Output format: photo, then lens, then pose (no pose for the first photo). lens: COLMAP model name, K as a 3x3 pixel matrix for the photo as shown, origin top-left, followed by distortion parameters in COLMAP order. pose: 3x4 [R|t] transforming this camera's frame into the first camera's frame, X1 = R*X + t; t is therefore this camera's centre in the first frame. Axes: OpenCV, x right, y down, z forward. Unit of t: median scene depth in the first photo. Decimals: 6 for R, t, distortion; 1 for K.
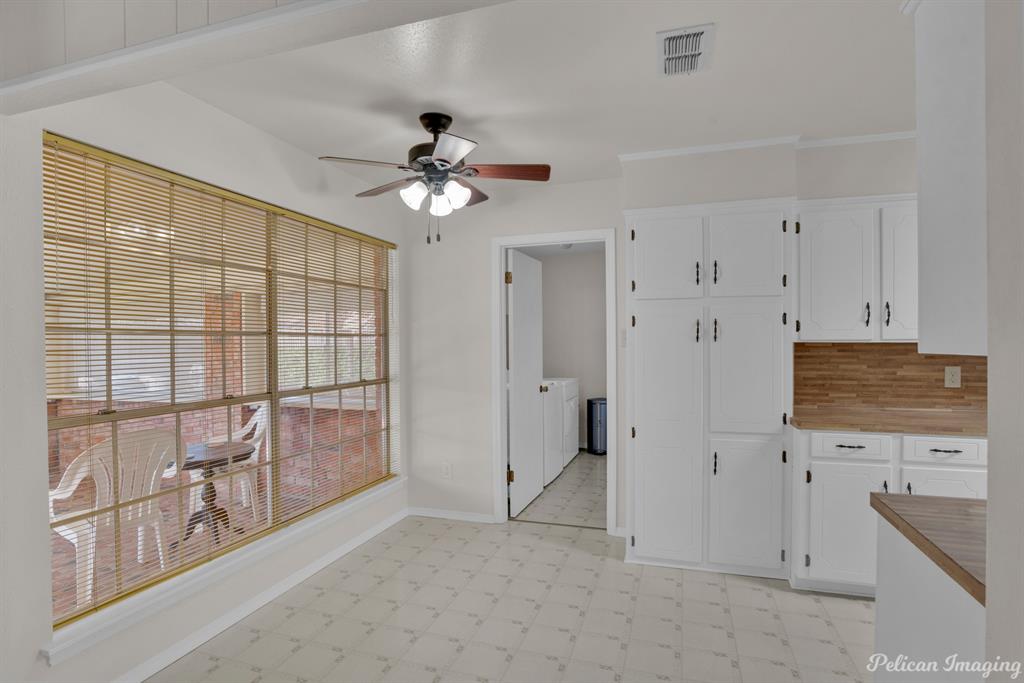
lens RADIAL K [[527.3, 0, 512.4], [0, 527.3, 332.9], [0, 0, 1]] dist [-0.022936, 0.001282]
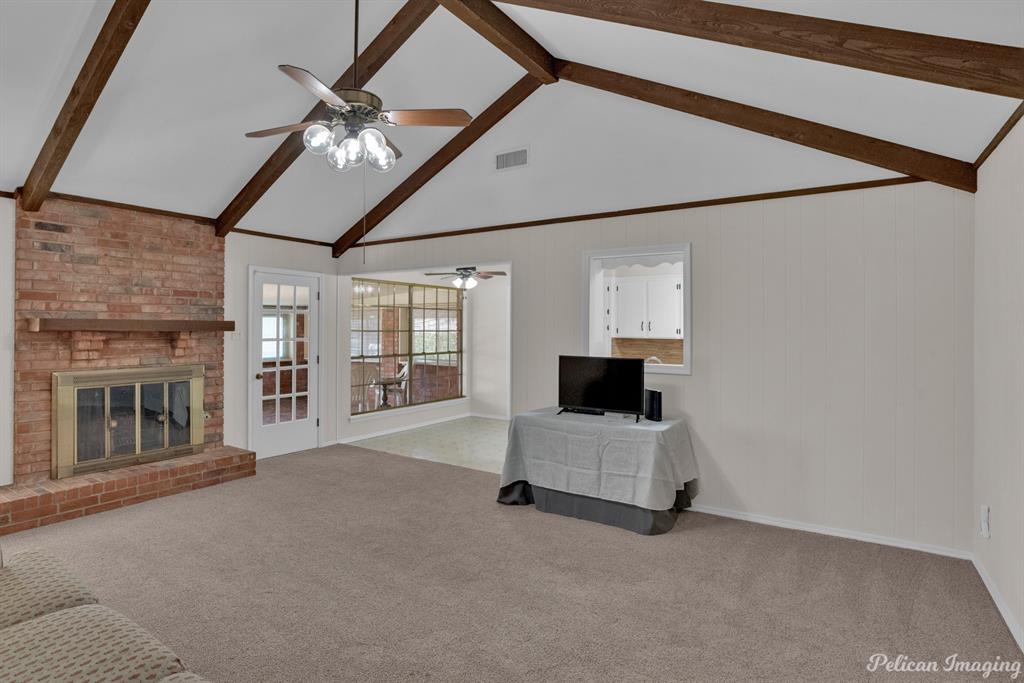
lens RADIAL K [[527.3, 0, 512.4], [0, 527.3, 332.9], [0, 0, 1]] dist [-0.022936, 0.001282]
pose [[0.969046, 0.014721, -0.246441, 0.505957], [-0.008452, 0.999614, 0.026478, -0.046148], [0.246735, -0.023575, 0.968796, -1.051554]]
